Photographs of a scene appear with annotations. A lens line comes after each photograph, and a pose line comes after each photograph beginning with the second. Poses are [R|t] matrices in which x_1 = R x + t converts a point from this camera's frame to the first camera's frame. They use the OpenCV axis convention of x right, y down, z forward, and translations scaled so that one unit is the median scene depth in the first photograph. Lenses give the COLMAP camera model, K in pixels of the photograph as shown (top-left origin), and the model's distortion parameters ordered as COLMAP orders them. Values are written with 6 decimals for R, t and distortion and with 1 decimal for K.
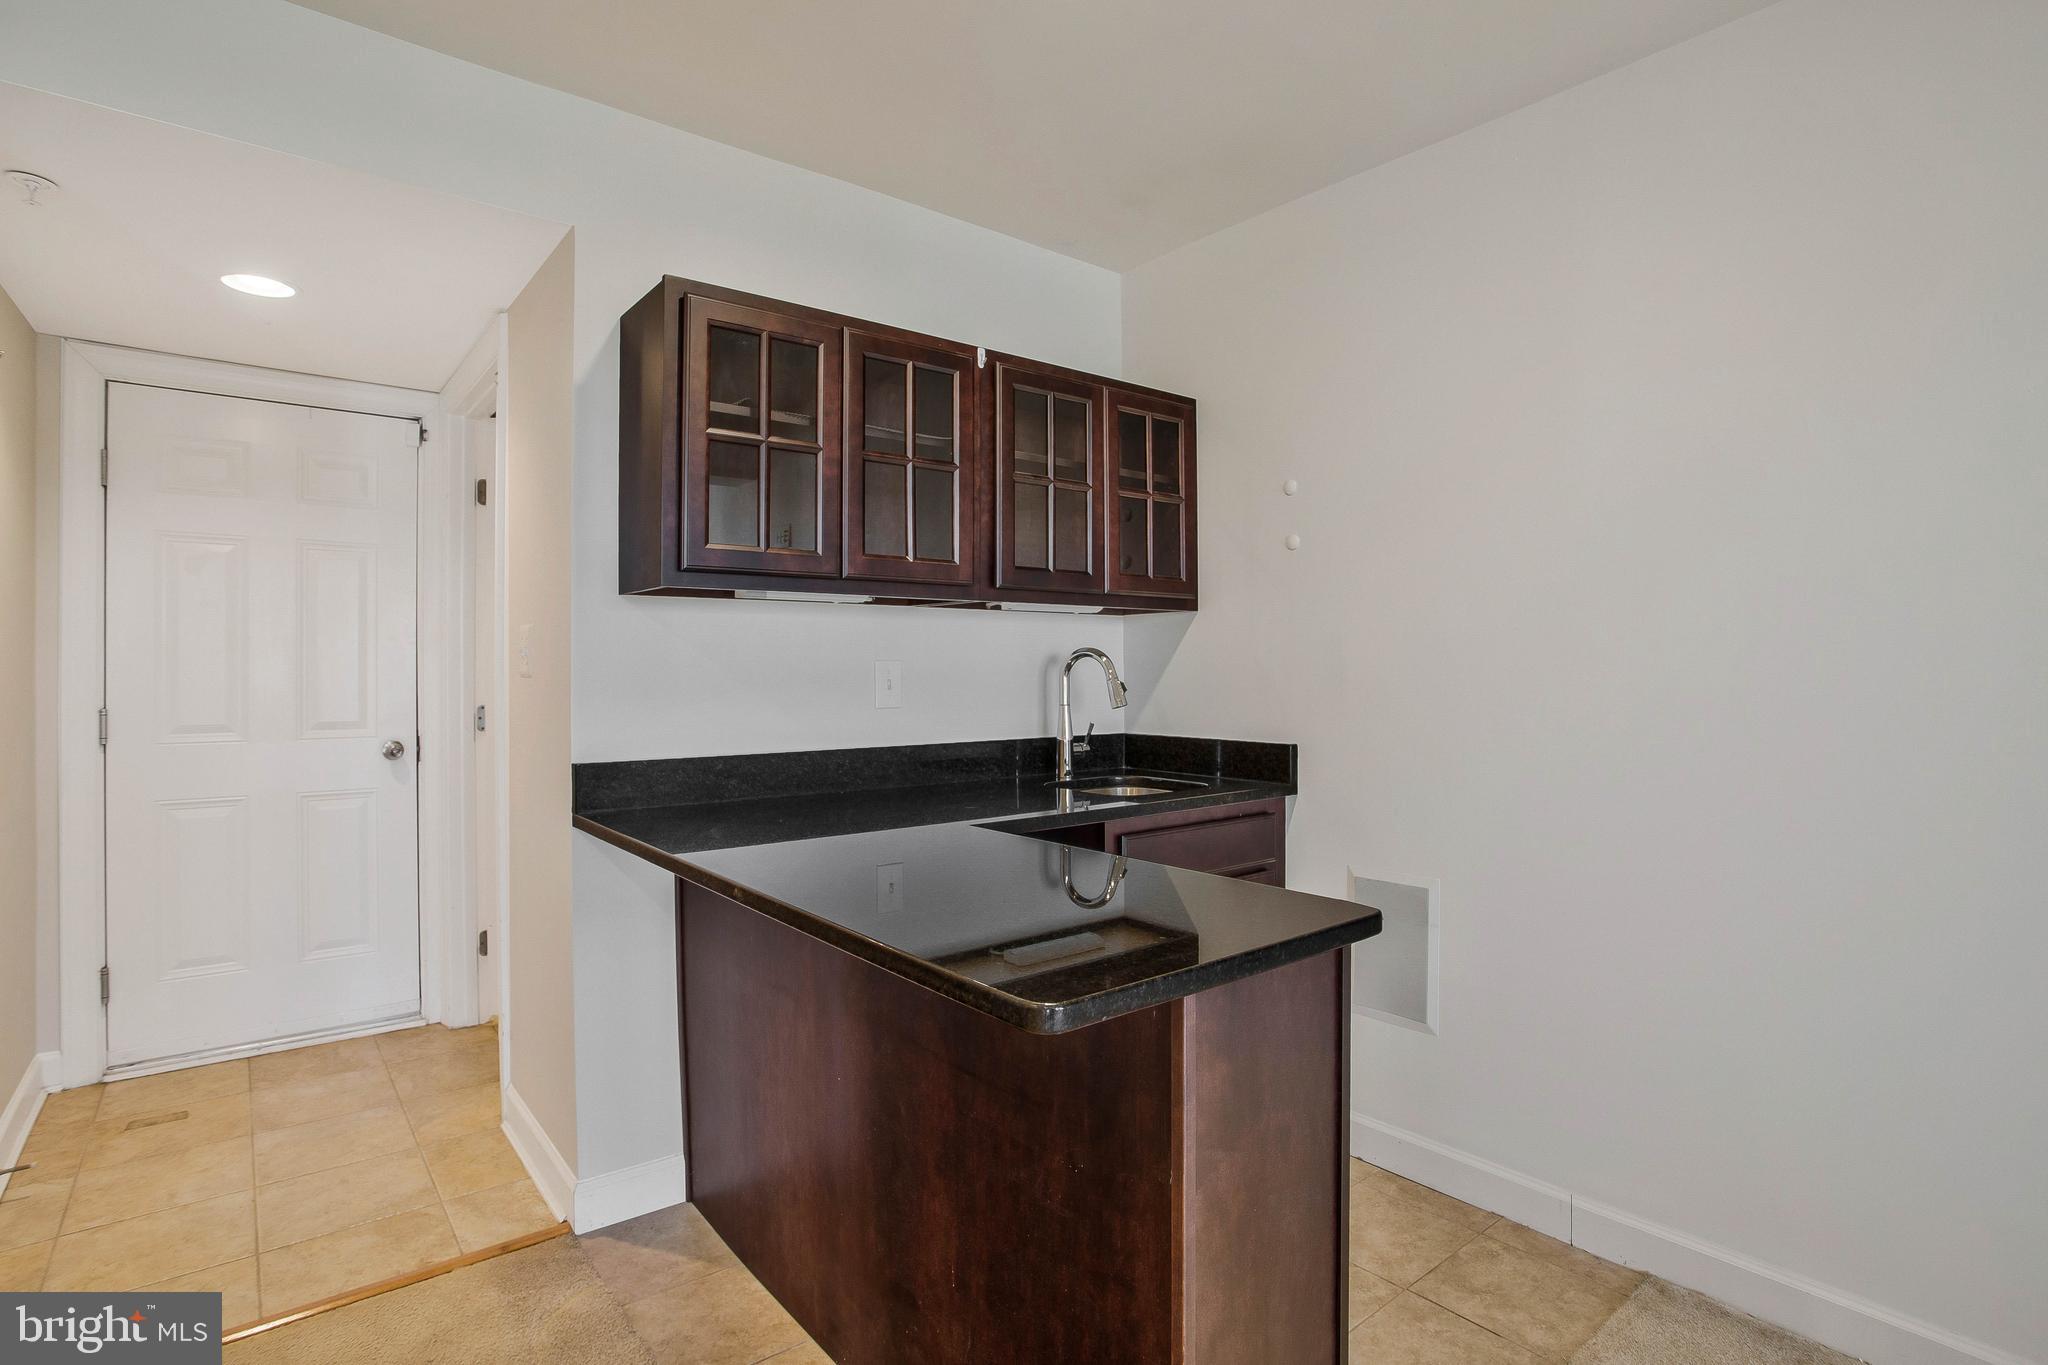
lens RADIAL K [[1020.8, 0, 1032.6], [0, 1020.8, 678.4], [0, 0, 1]] dist [-0.053379, 0.023304]
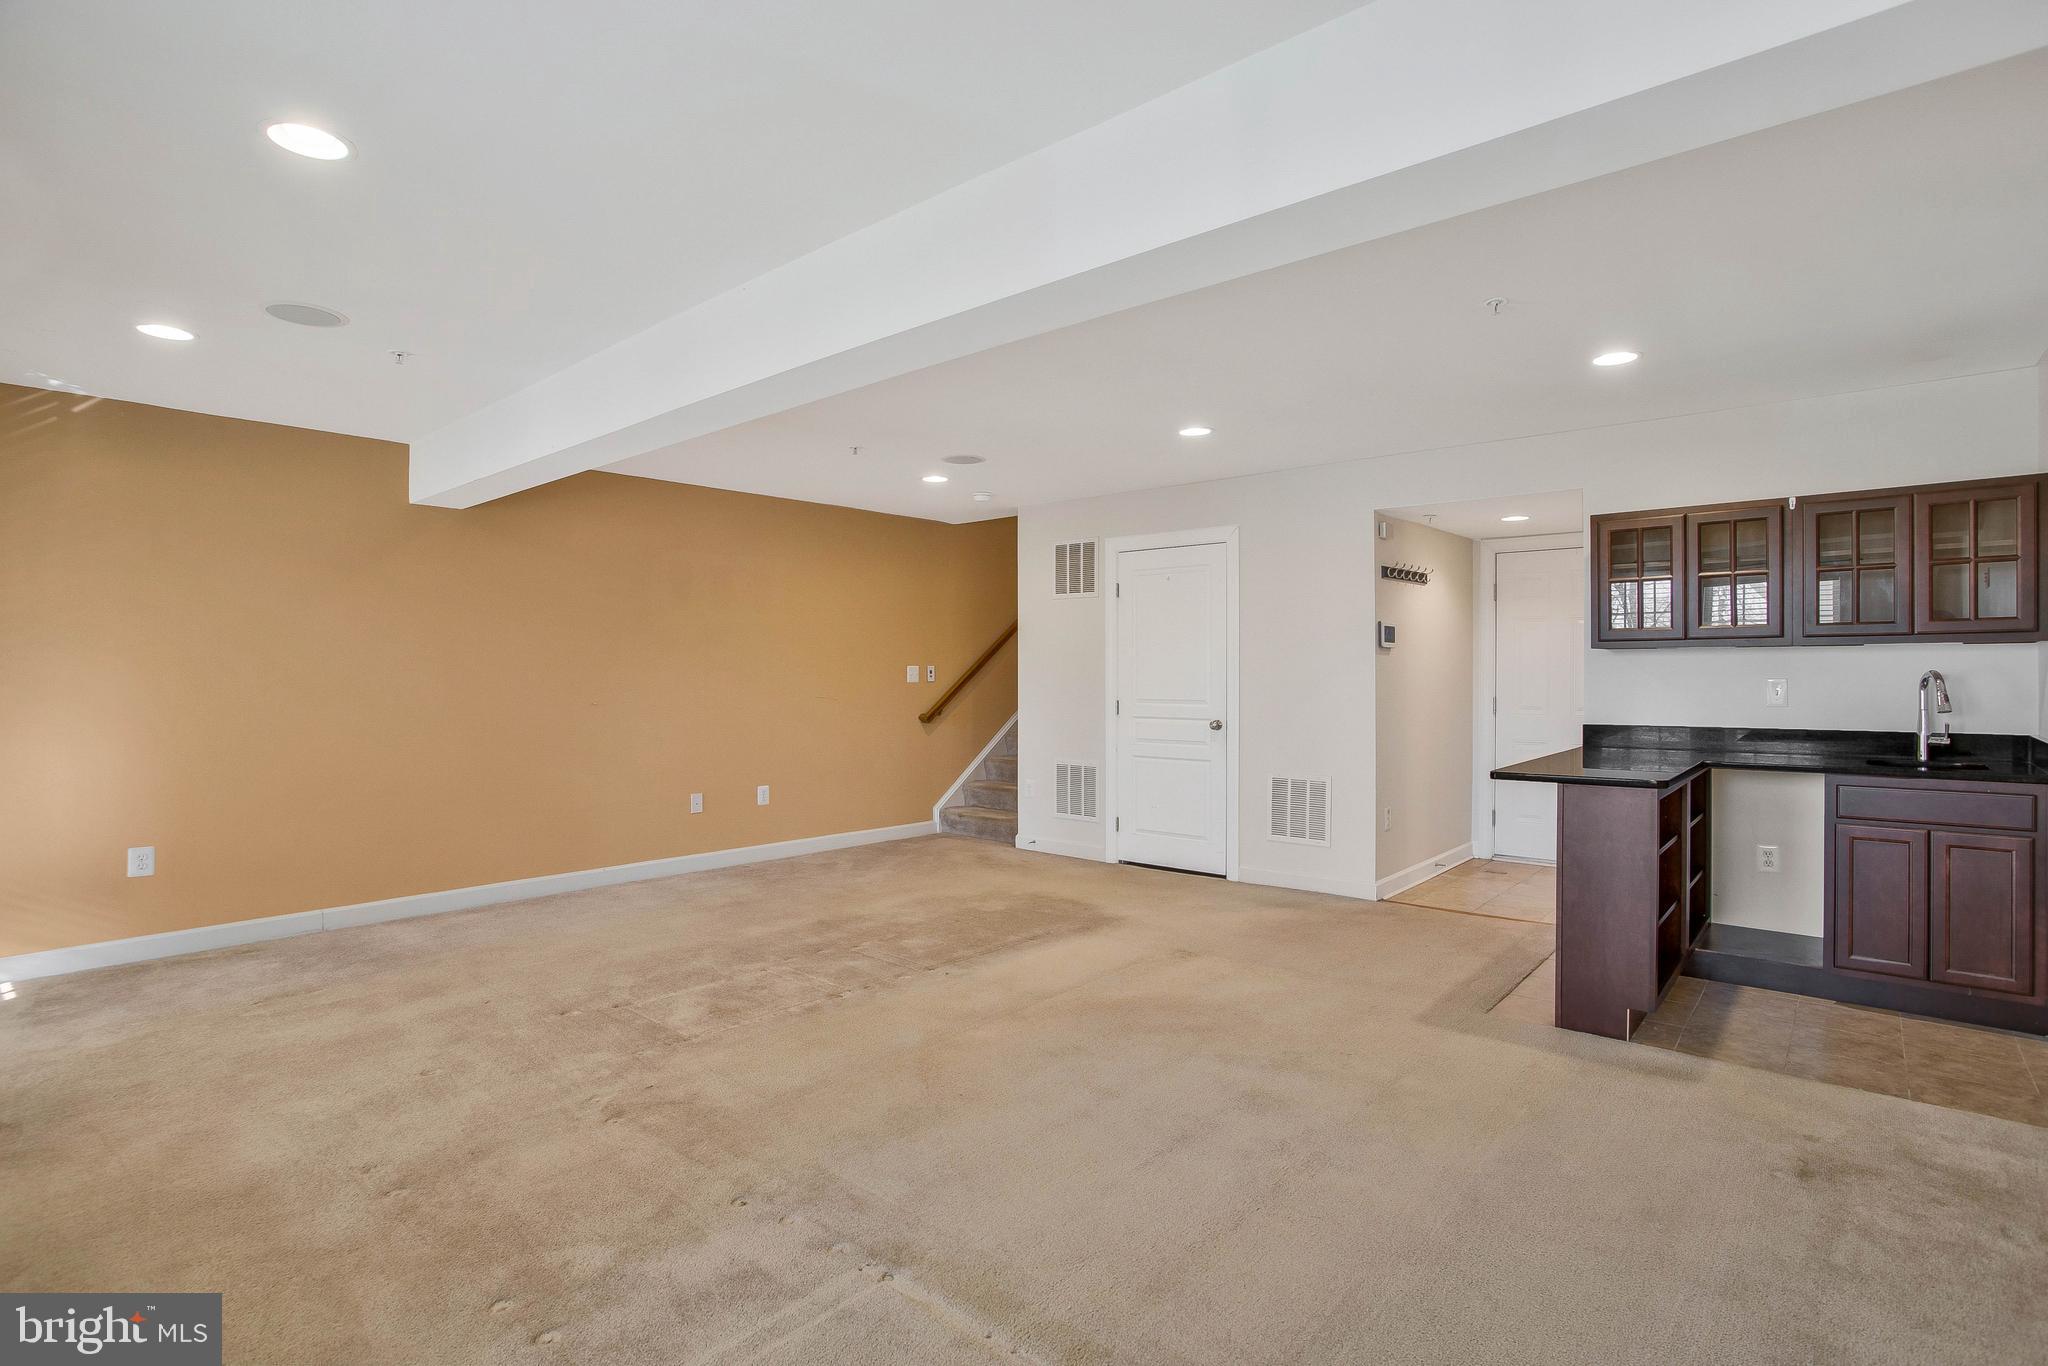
lens RADIAL K [[1020.8, 0, 1032.6], [0, 1020.8, 678.9], [0, 0, 1]] dist [-0.053379, 0.023304]
pose [[0.184401, 0.004999, -0.982838, 1.176015], [-0.000565, 0.999987, 0.004980, -0.024085], [0.982851, -0.000364, 0.184402, -0.485989]]
